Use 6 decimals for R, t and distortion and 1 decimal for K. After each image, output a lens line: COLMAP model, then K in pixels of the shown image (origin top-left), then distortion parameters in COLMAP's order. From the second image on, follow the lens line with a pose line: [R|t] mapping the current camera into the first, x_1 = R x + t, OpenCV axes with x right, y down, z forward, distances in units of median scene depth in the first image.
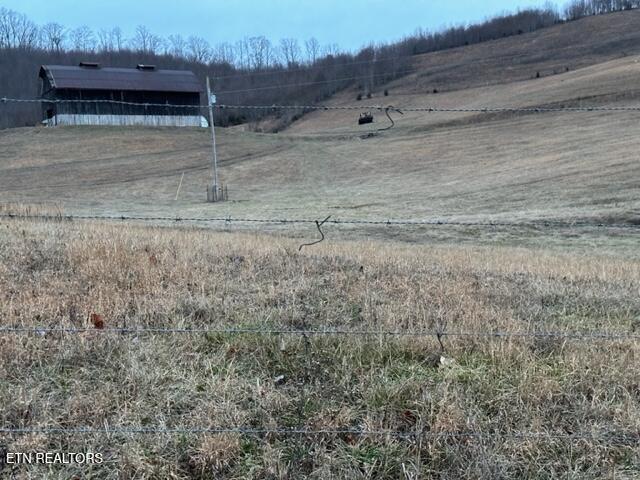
lens RADIAL K [[869.7, 0, 305.3], [0, 869.7, 225.5], [0, 0, 1]] dist [0.130506, 0.000000]
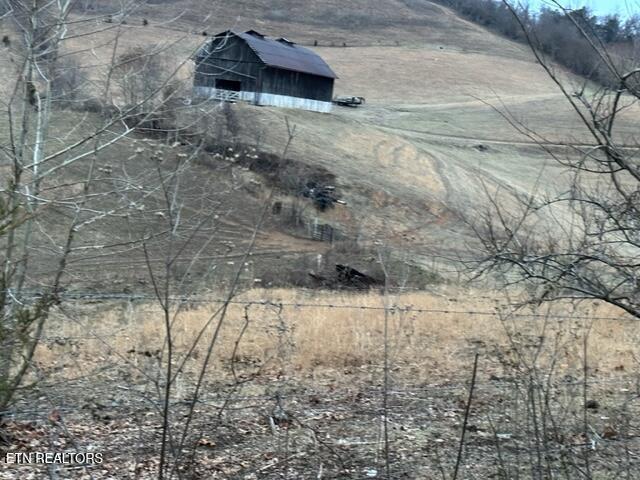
lens RADIAL K [[970.0, 0, 318.8], [0, 970.0, 239.5], [0, 0, 1]] dist [0.129865, 0.000000]
pose [[0.792388, 0.048045, 0.608122, -0.819911], [-0.115615, 0.990653, 0.072381, -0.052967], [-0.598961, -0.127662, 0.790537, 0.134867]]
